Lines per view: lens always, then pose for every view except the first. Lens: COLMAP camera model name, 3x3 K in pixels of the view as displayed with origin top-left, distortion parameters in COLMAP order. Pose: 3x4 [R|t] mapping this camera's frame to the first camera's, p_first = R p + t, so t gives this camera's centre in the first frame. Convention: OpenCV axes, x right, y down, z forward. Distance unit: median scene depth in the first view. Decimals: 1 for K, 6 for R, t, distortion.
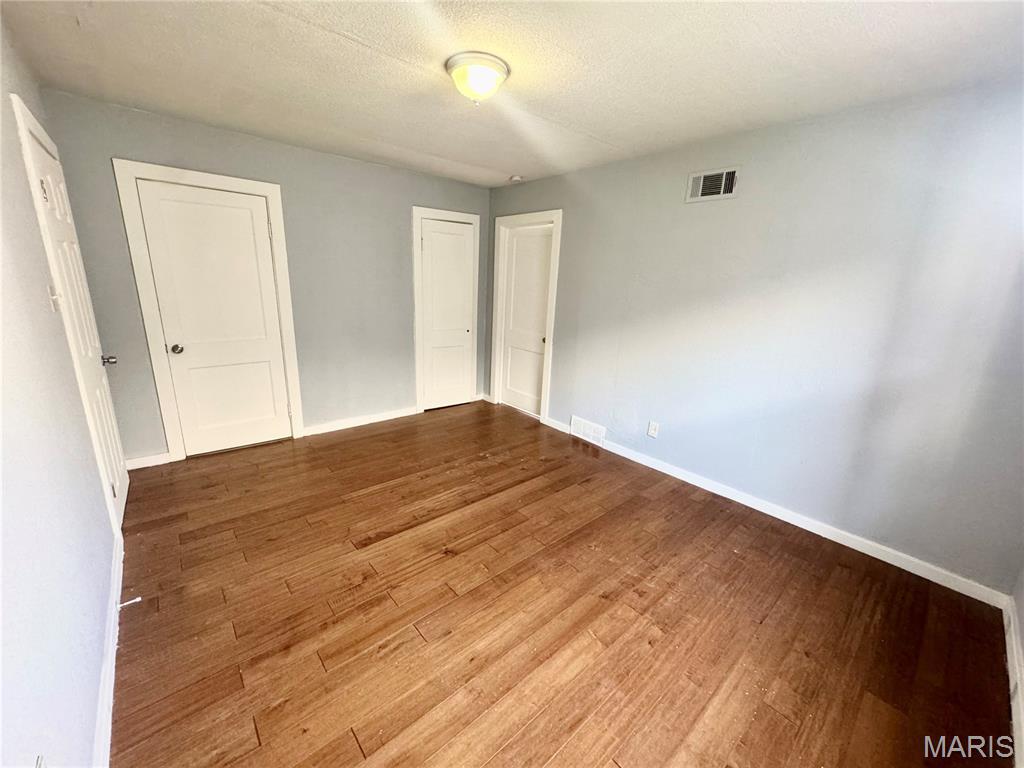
lens RADIAL K [[408.3, 0, 512.0], [0, 408.3, 384.0], [0, 0, 1]] dist [-0.002919, 0.000089]
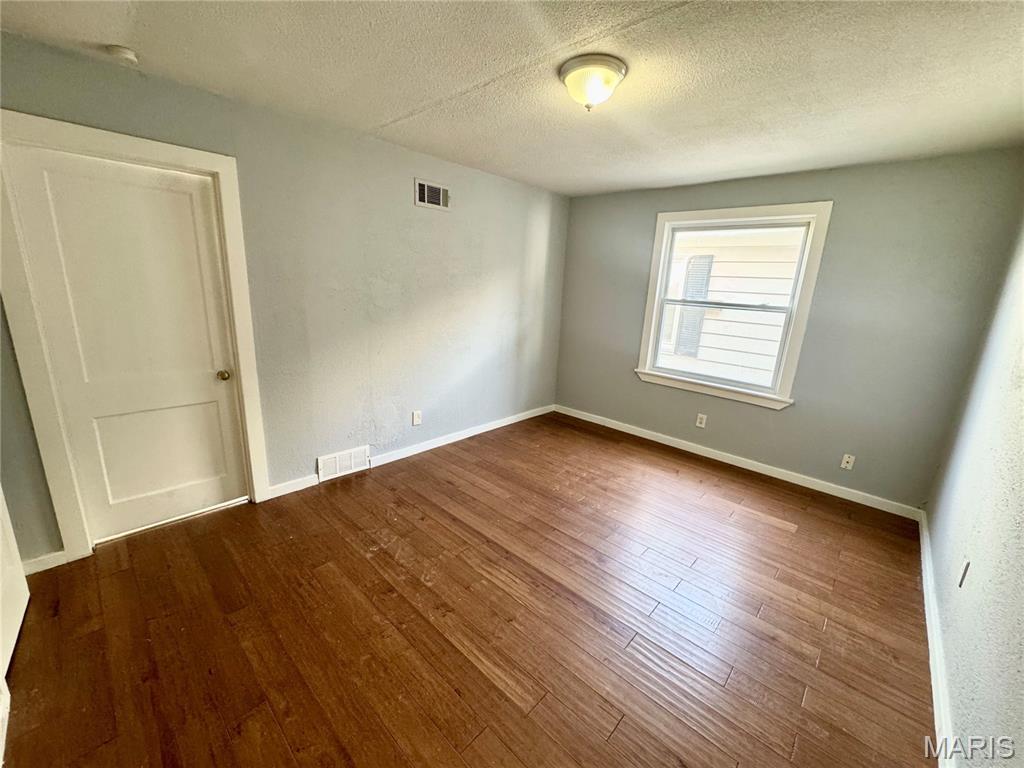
lens RADIAL K [[408.3, 0, 512.0], [0, 408.3, 384.0], [0, 0, 1]] dist [-0.002919, 0.000089]
pose [[-0.096794, -0.282358, 0.954414, -0.764434], [0.203778, 0.932981, 0.296683, -0.270216], [-0.974220, 0.223206, -0.032768, 0.893702]]
